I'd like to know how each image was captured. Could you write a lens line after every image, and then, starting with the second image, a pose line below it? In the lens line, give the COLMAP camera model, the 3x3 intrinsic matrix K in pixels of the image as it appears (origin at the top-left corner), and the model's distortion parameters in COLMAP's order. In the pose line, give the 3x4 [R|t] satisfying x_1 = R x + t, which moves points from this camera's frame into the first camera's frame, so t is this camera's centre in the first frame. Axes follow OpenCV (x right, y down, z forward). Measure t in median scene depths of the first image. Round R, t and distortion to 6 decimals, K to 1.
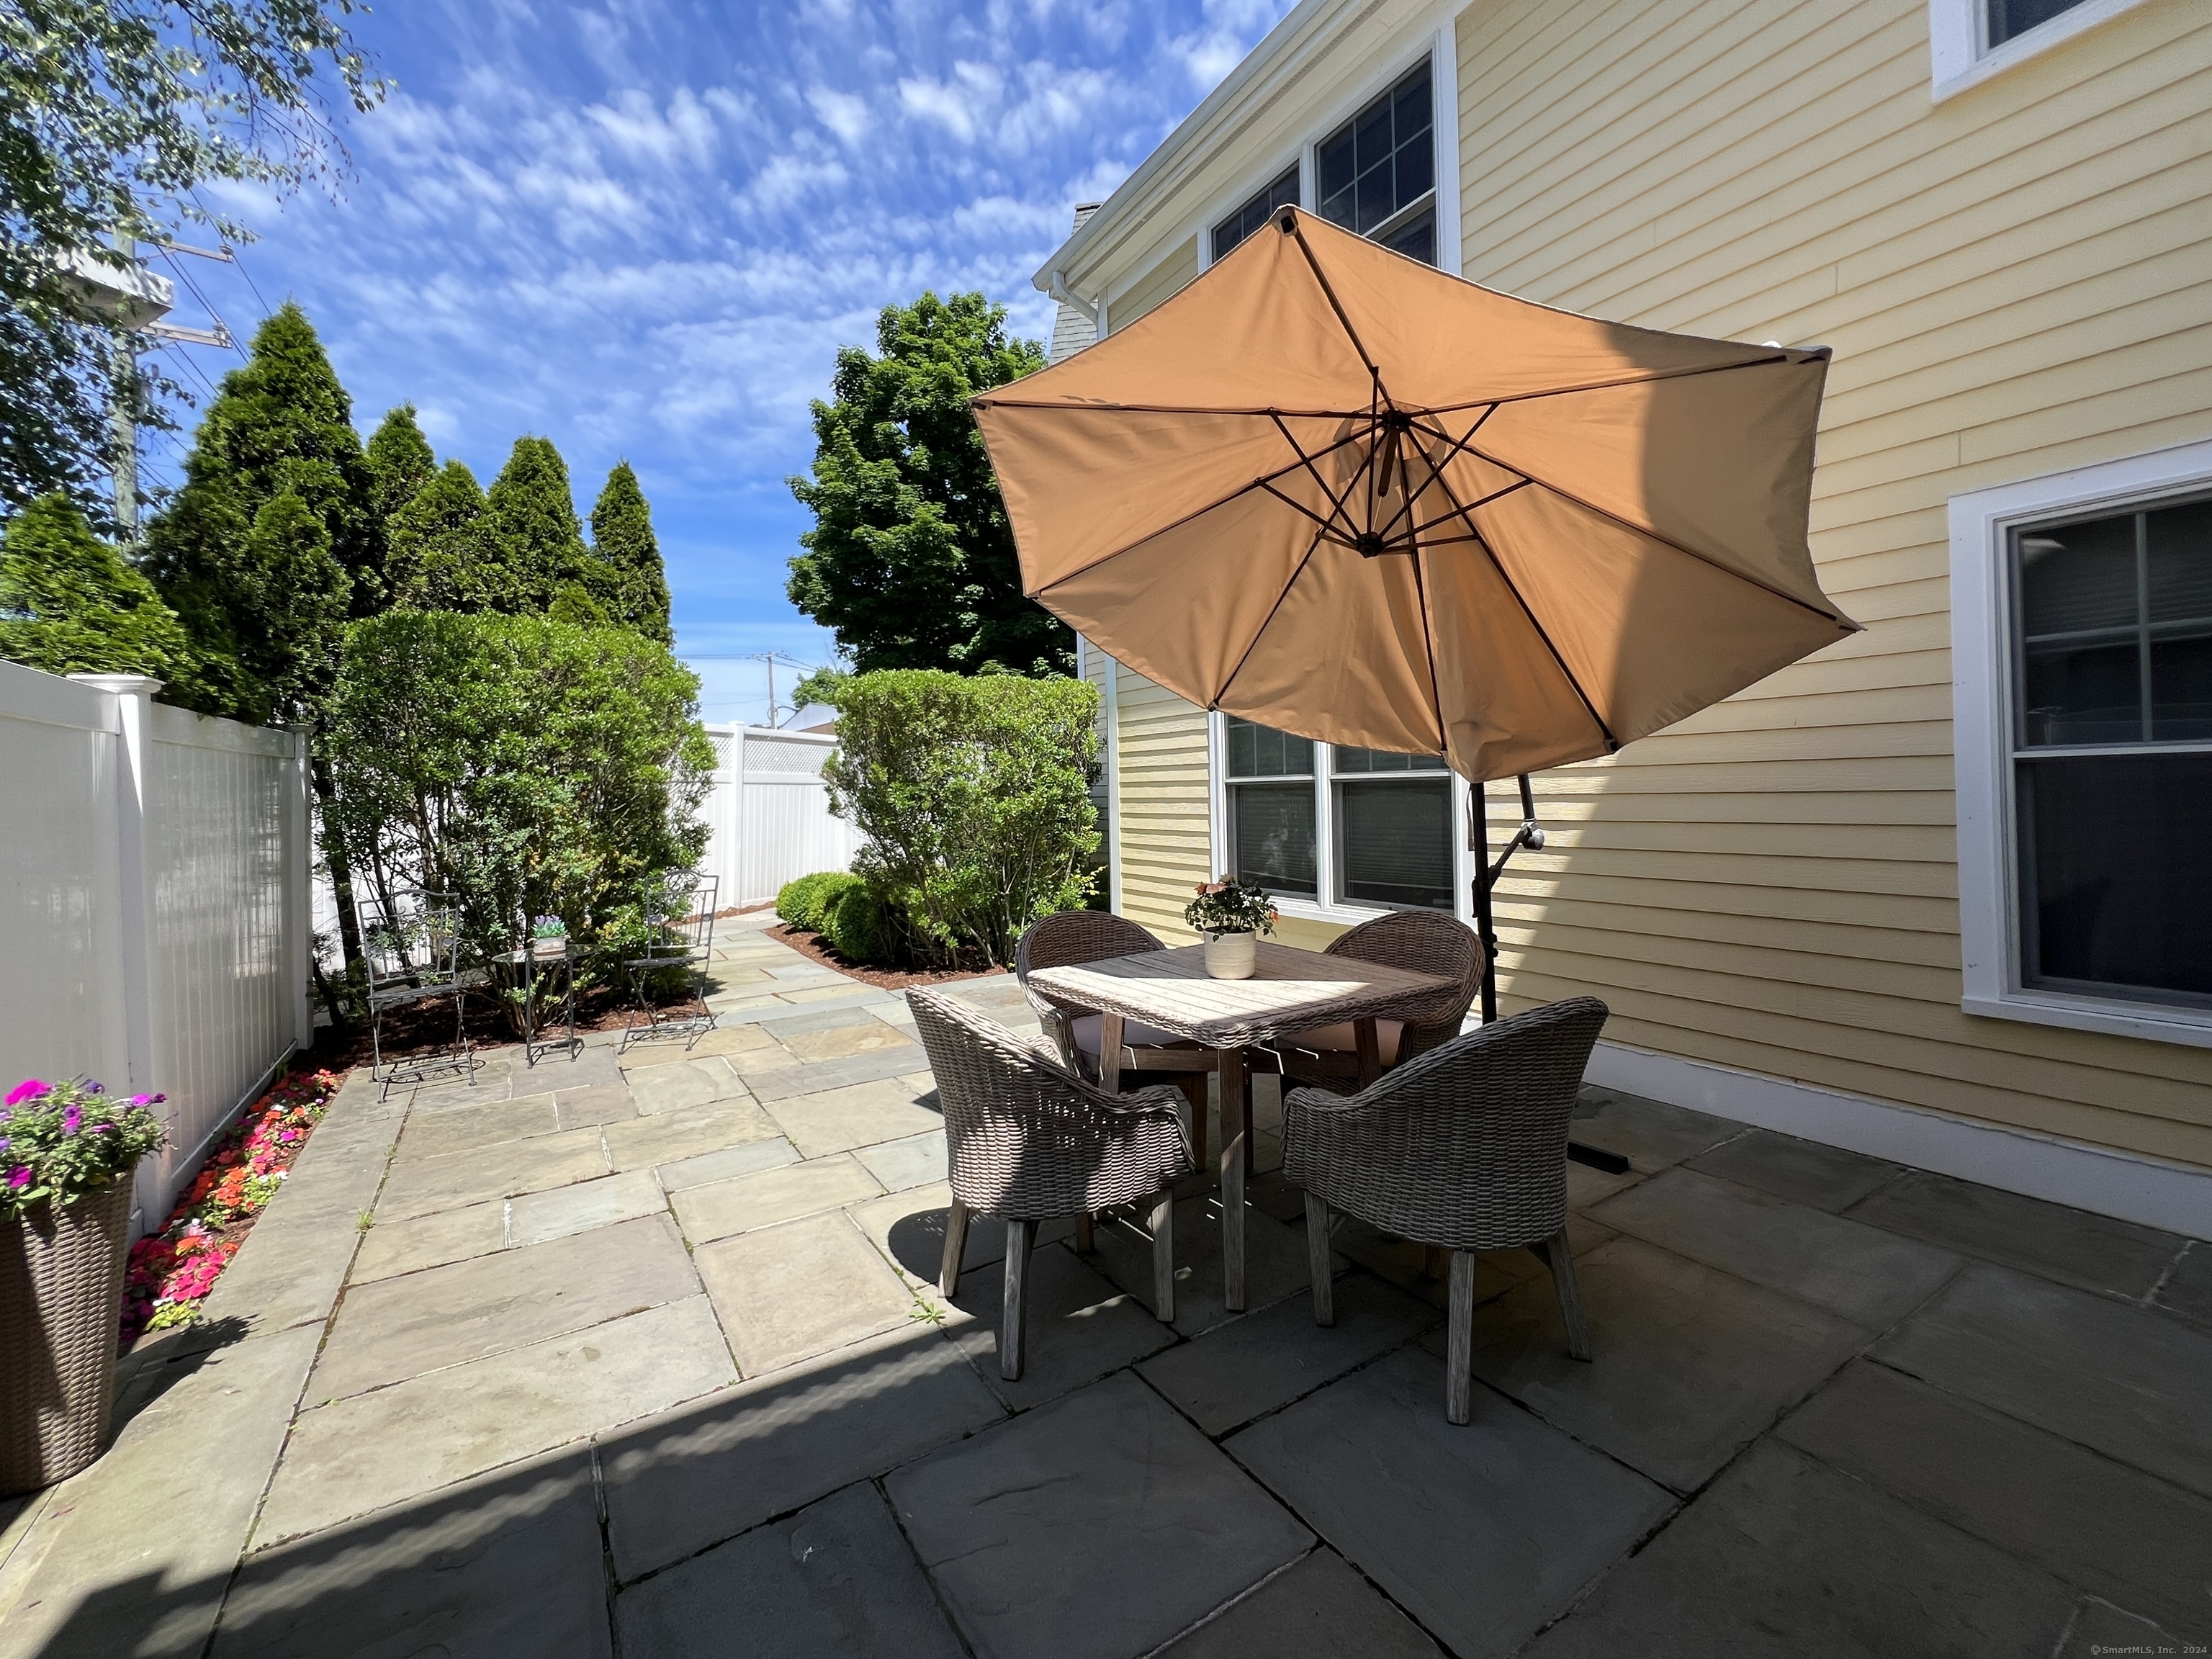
lens RADIAL K [[894.0, 0, 1081.4], [0, 894.0, 812.2], [0, 0, 1]] dist [-0.000446, 0.000194]
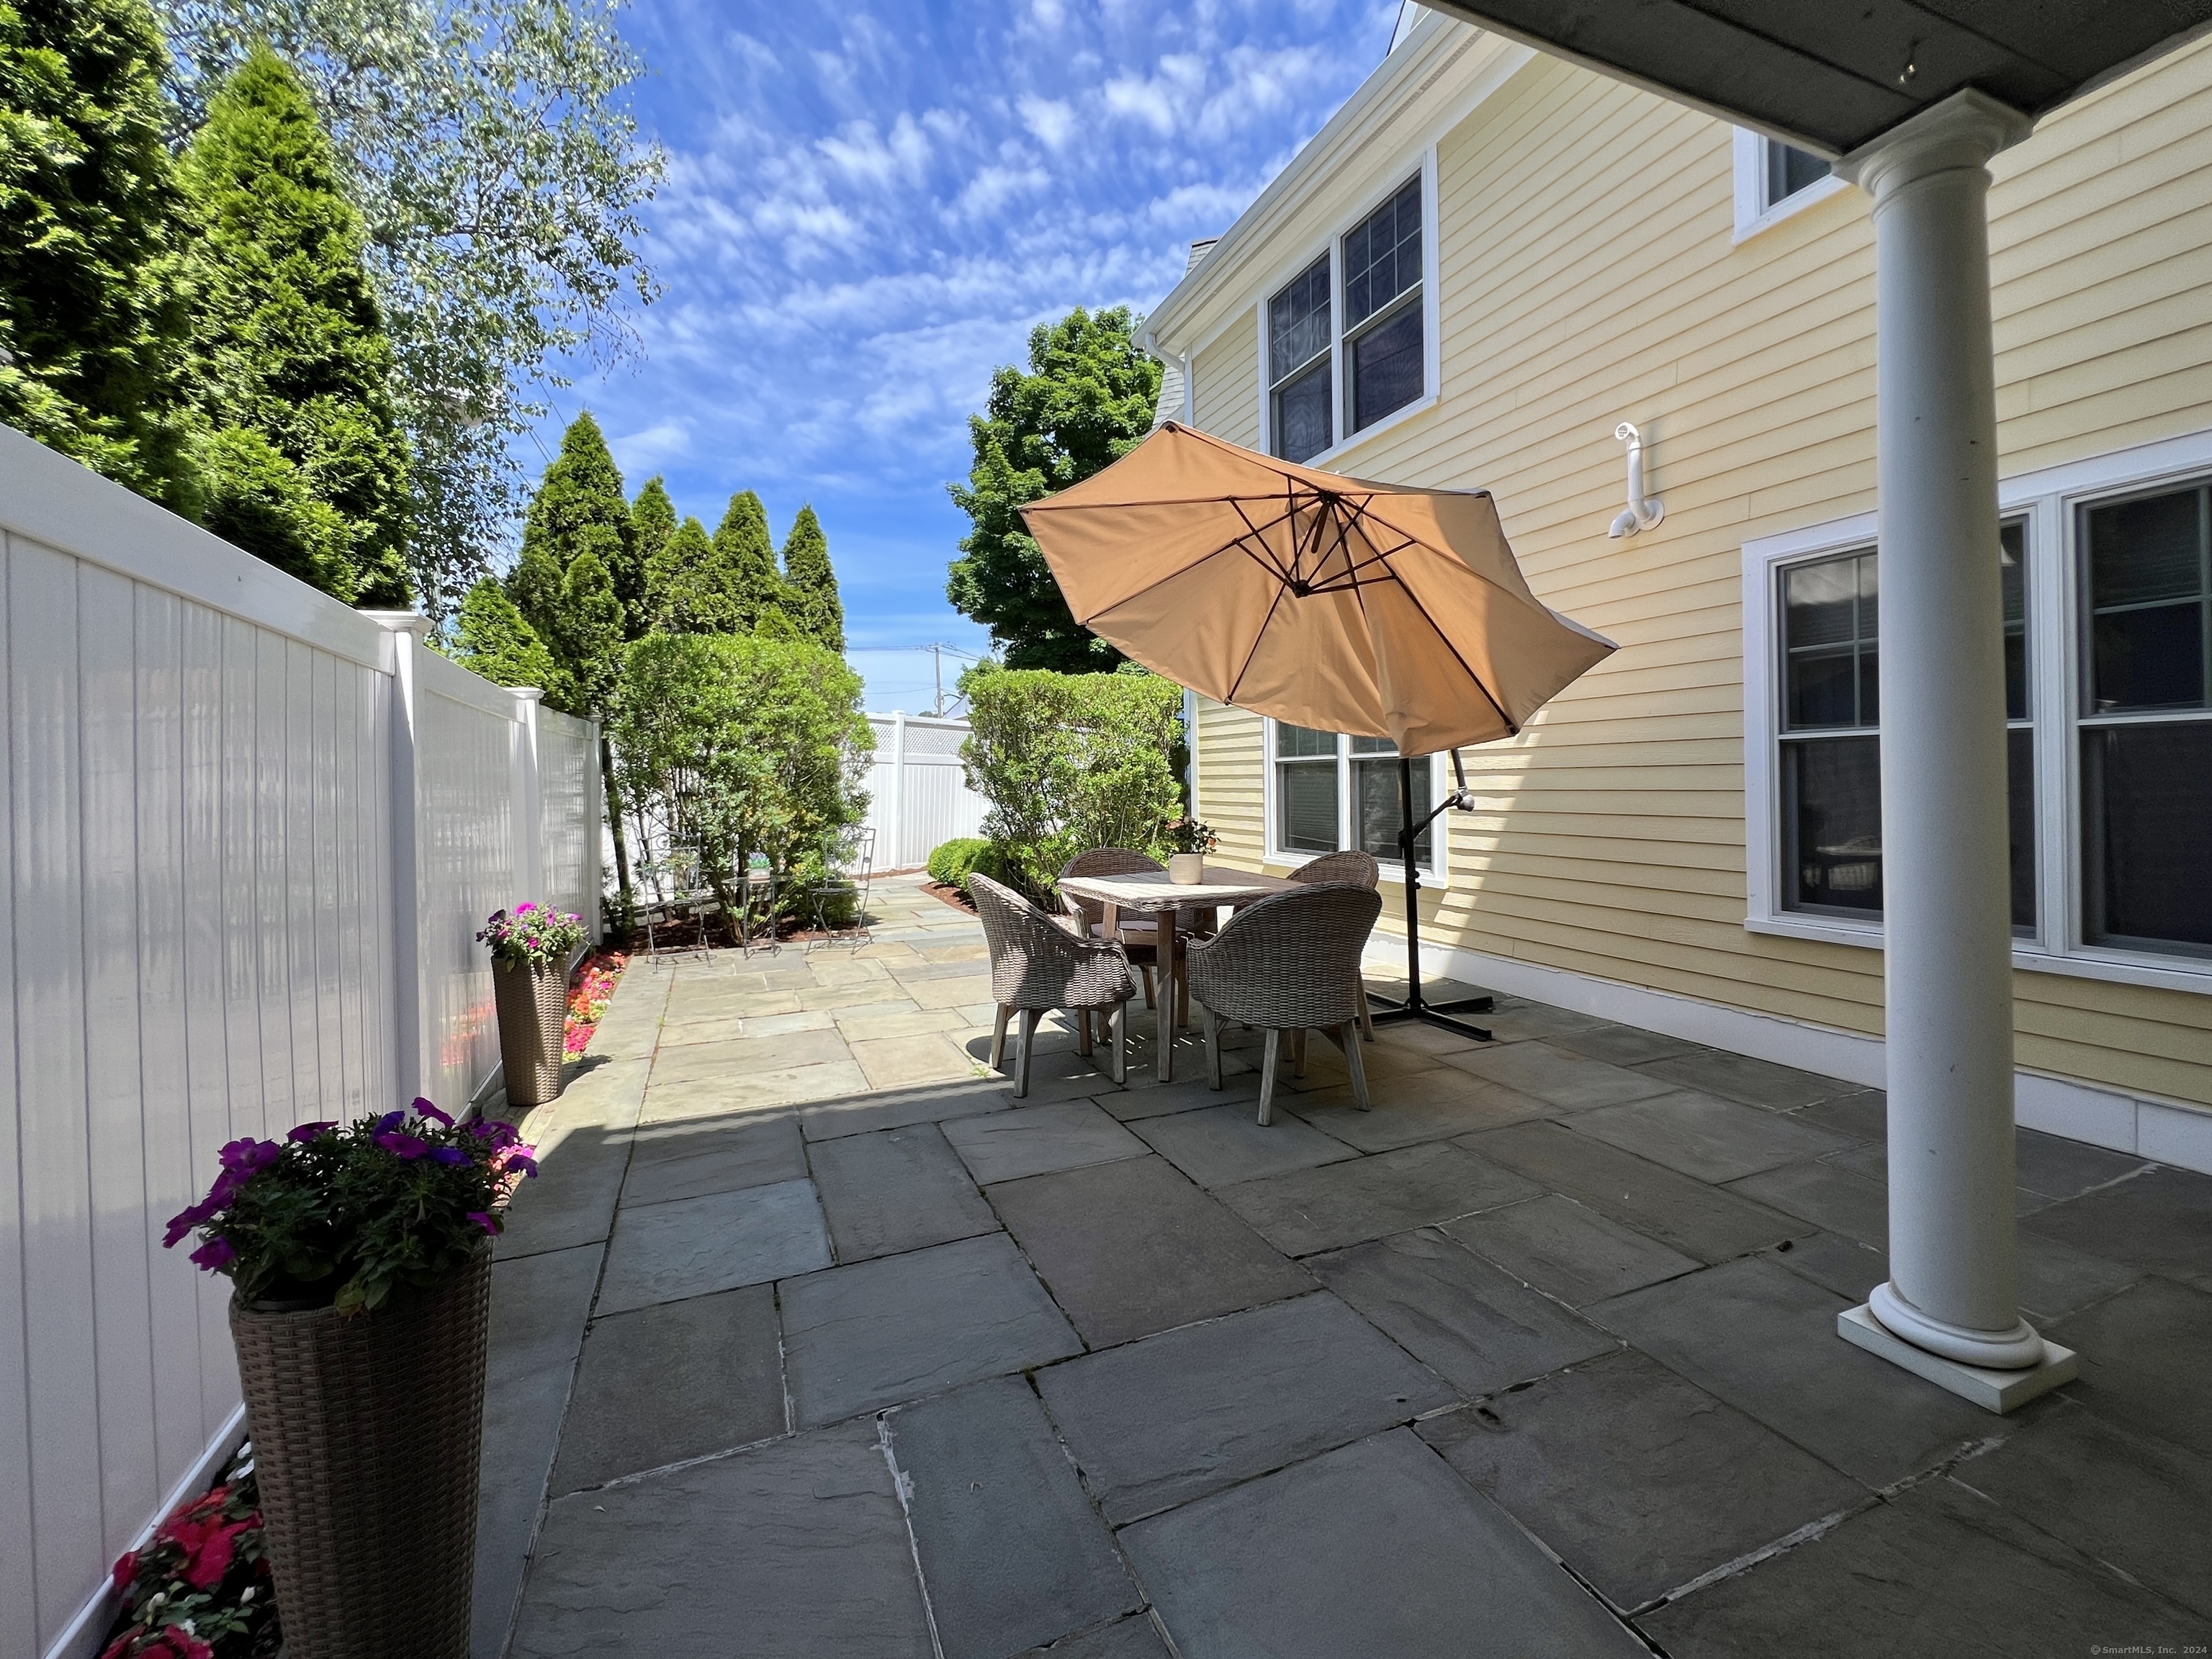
lens RADIAL K [[887.1, 0, 1093.3], [0, 887.1, 823.5], [0, 0, 1]] dist [-0.001159, -0.000064]
pose [[0.986880, 0.016416, -0.160621, 0.122795], [-0.011814, 0.999493, 0.029562, 0.019350], [0.161024, -0.027276, 0.986573, -0.243284]]
